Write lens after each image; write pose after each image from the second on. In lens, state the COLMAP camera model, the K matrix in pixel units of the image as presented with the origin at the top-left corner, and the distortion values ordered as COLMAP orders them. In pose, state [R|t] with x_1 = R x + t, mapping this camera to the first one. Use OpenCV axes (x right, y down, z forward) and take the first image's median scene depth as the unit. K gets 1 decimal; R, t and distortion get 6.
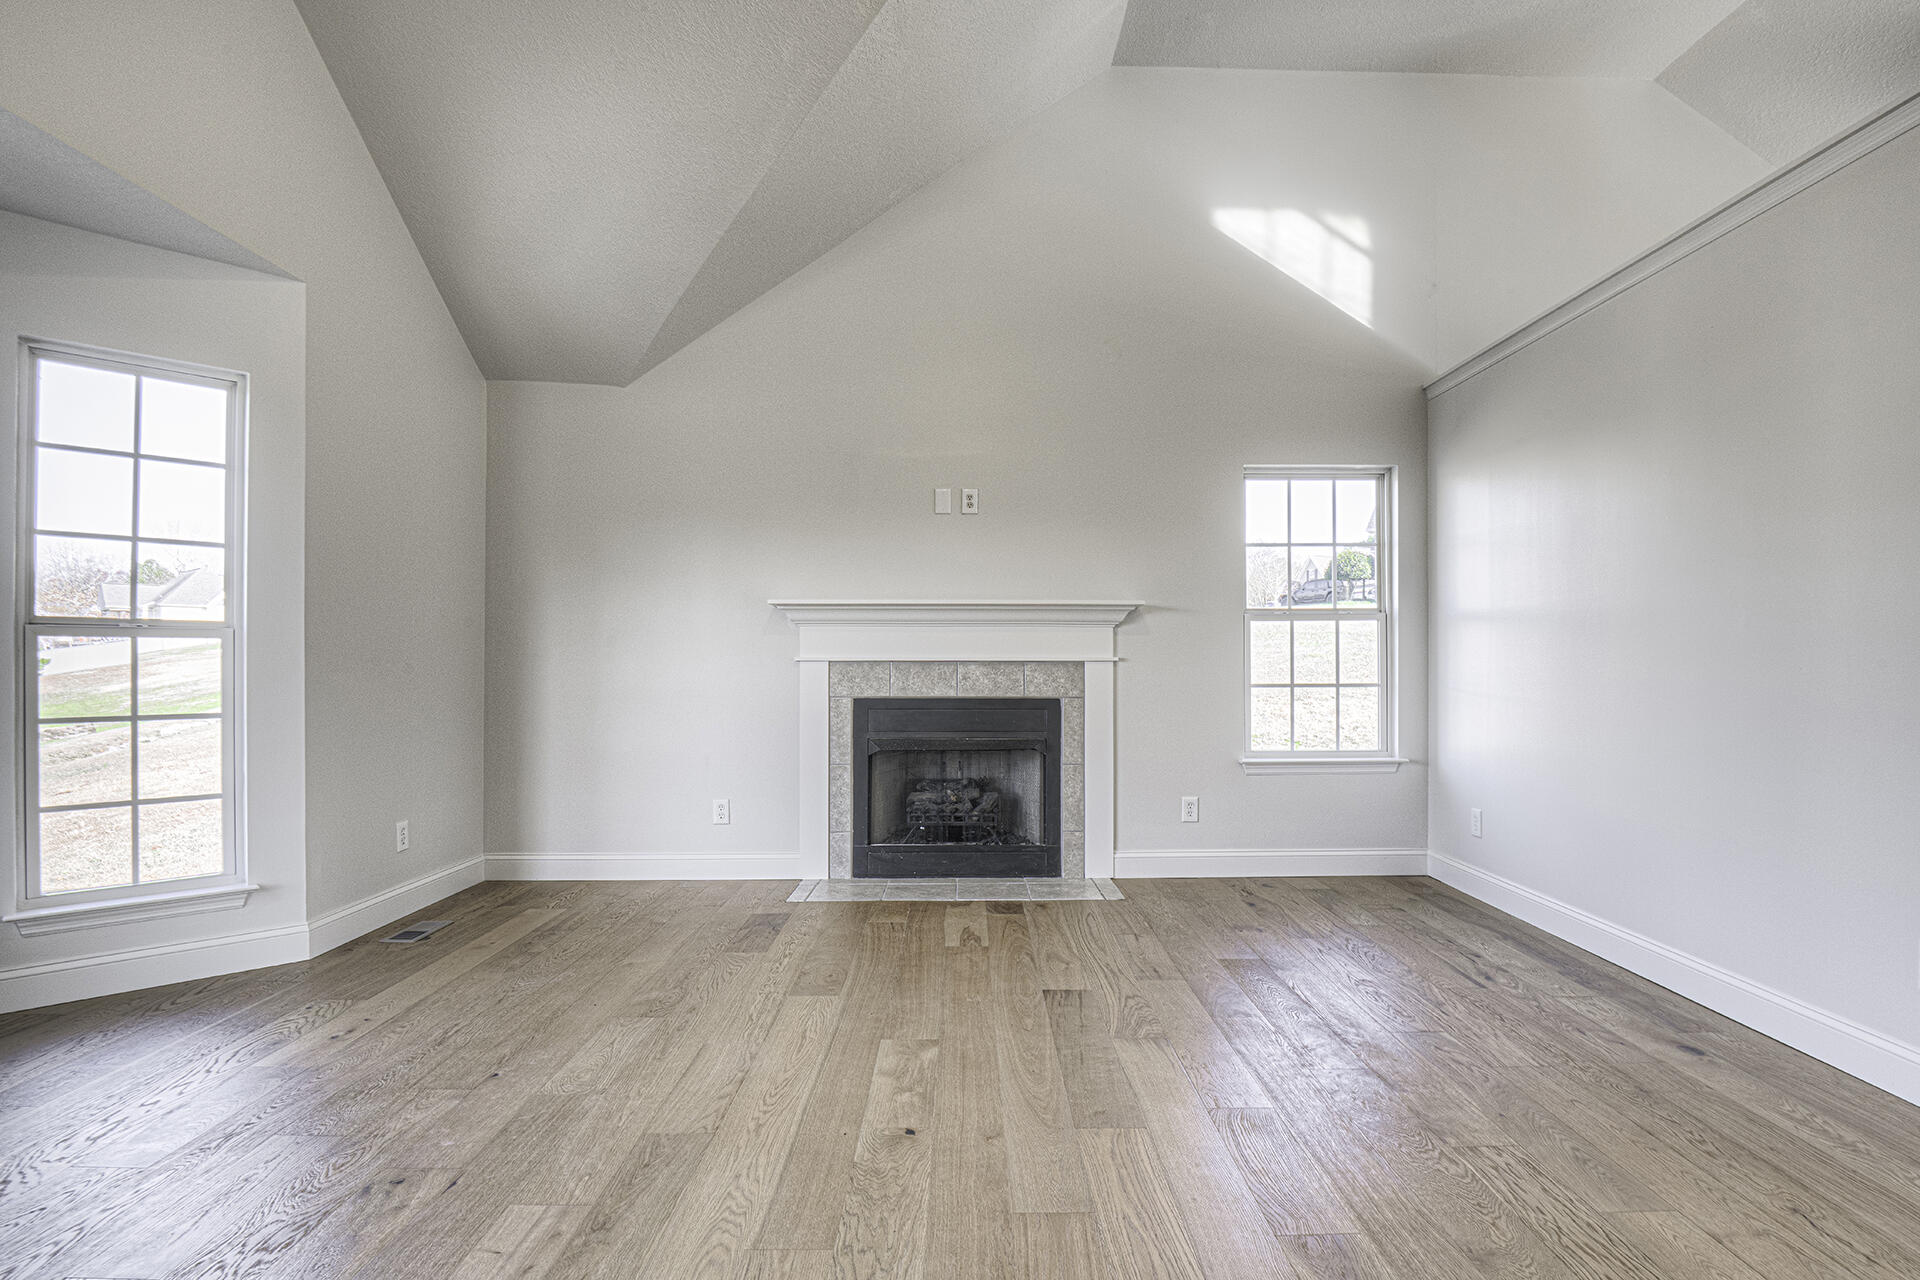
lens RADIAL K [[920.3, 0, 985.8], [0, 920.3, 664.0], [0, 0, 1]] dist [-0.001371, -0.015321]
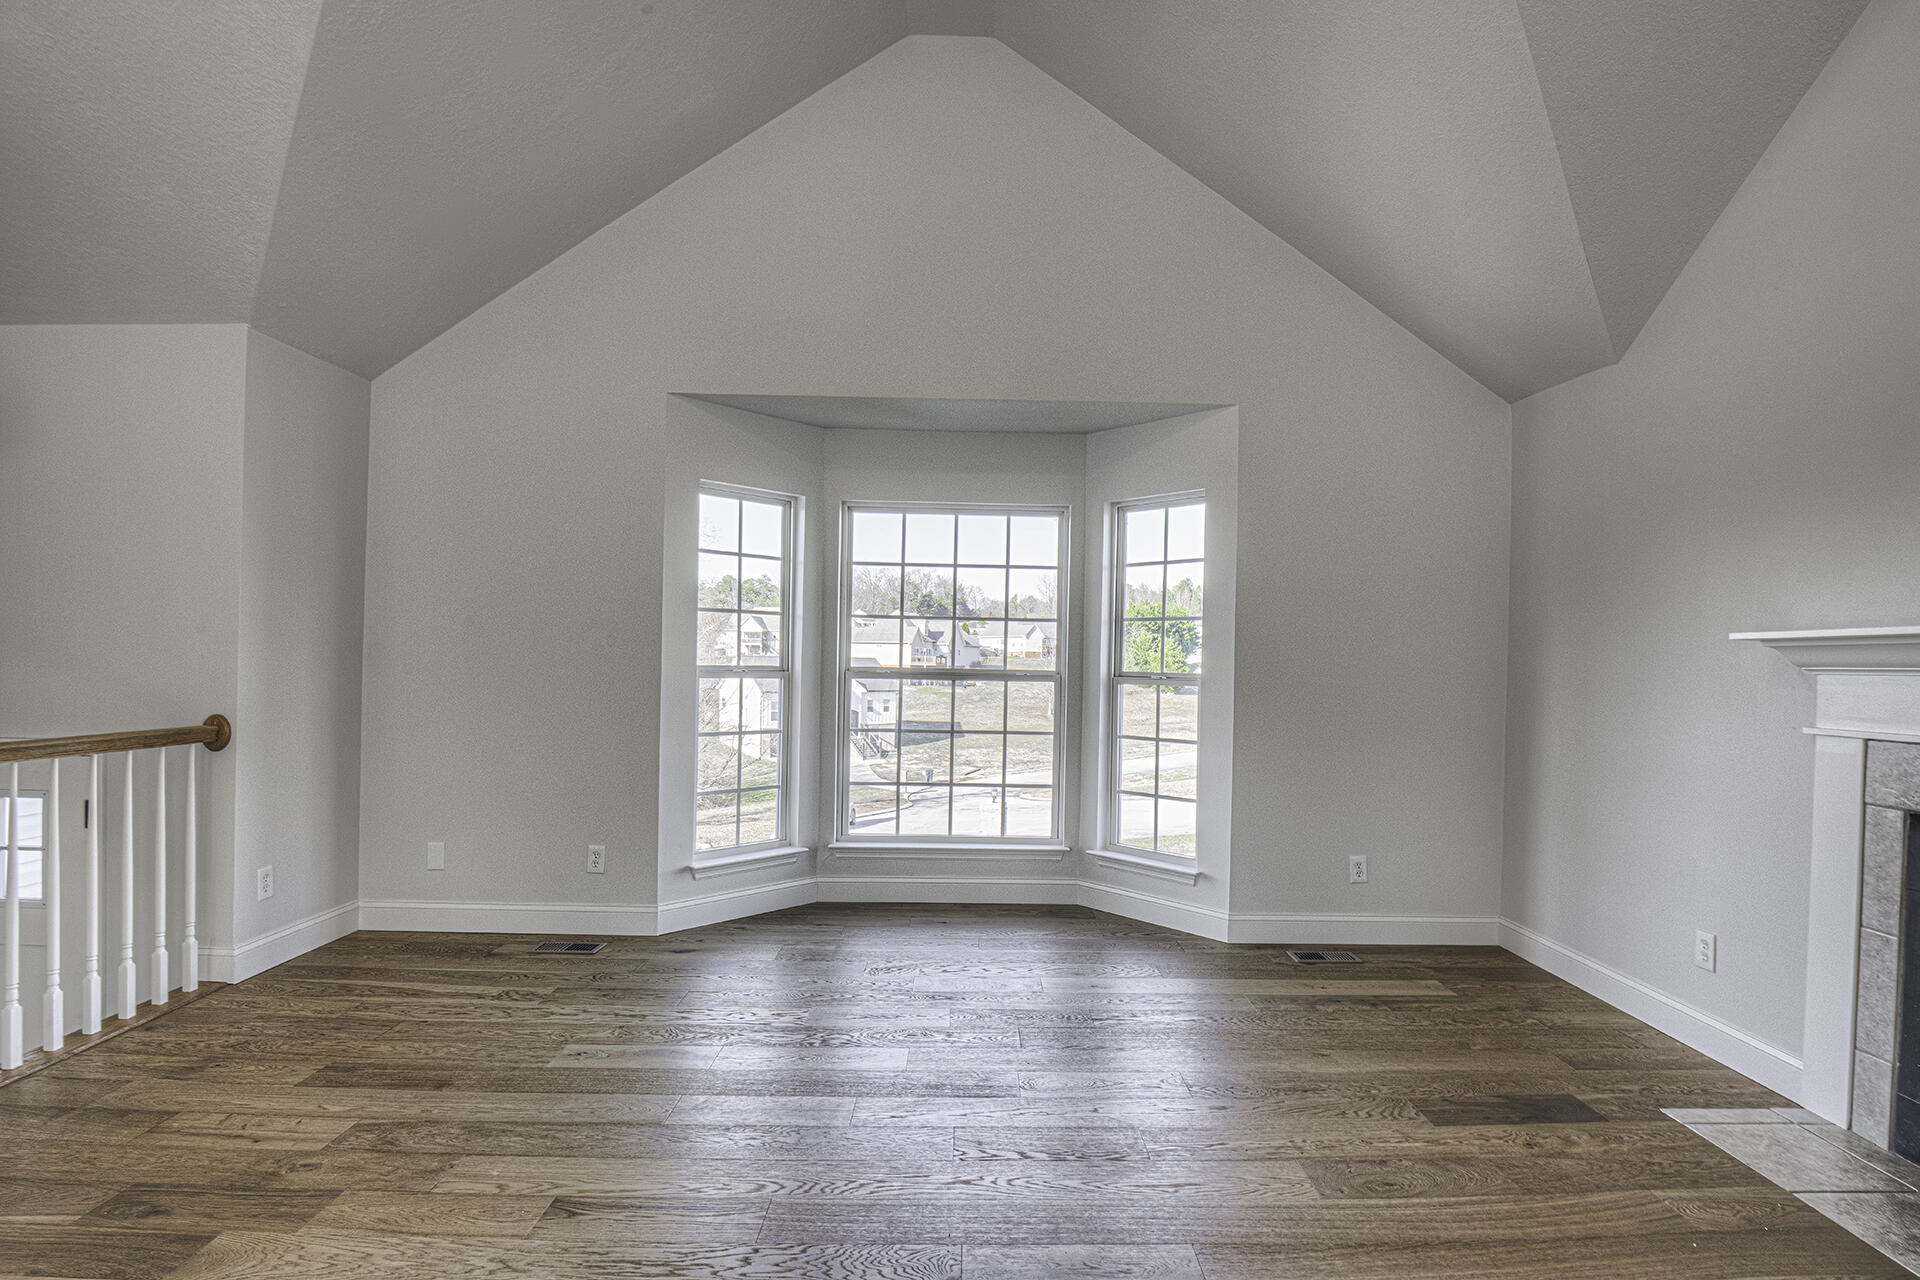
lens RADIAL K [[906.2, 0, 984.2], [0, 906.2, 663.9], [0, 0, 1]] dist [-0.008110, -0.012304]
pose [[-0.002086, -0.000374, -0.999998, 0.360510], [-0.016353, 0.999866, -0.000340, -0.038777], [0.999864, 0.016352, -0.002092, 0.470993]]
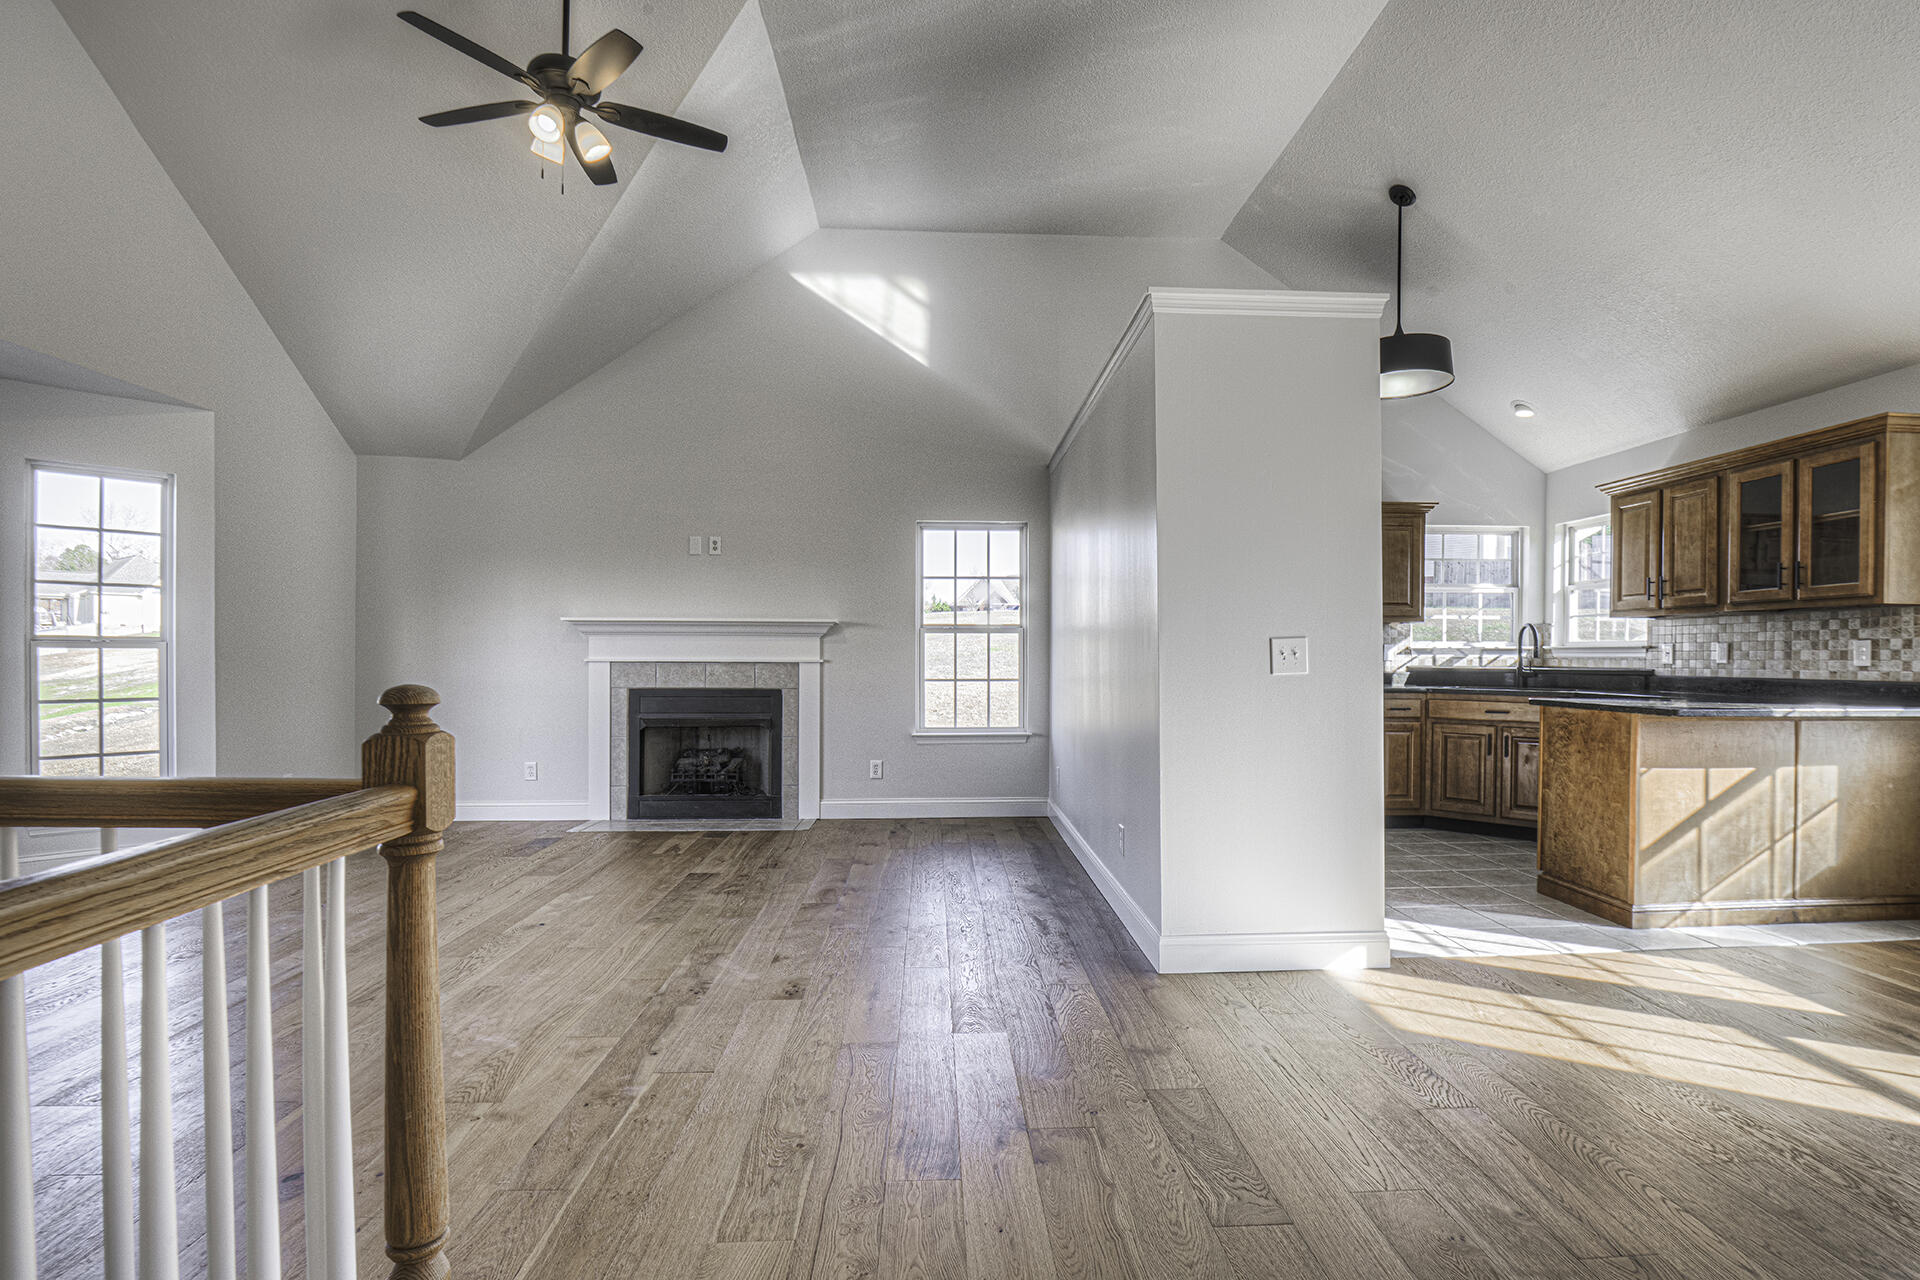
lens RADIAL K [[926.9, 0, 985.9], [0, 926.9, 663.5], [0, 0, 1]] dist [-0.005984, -0.011732]
pose [[0.999291, 0.002677, 0.037548, 0.336198], [-0.002987, 0.999962, 0.008202, -0.013347], [-0.037524, -0.008308, 0.999261, -0.400937]]
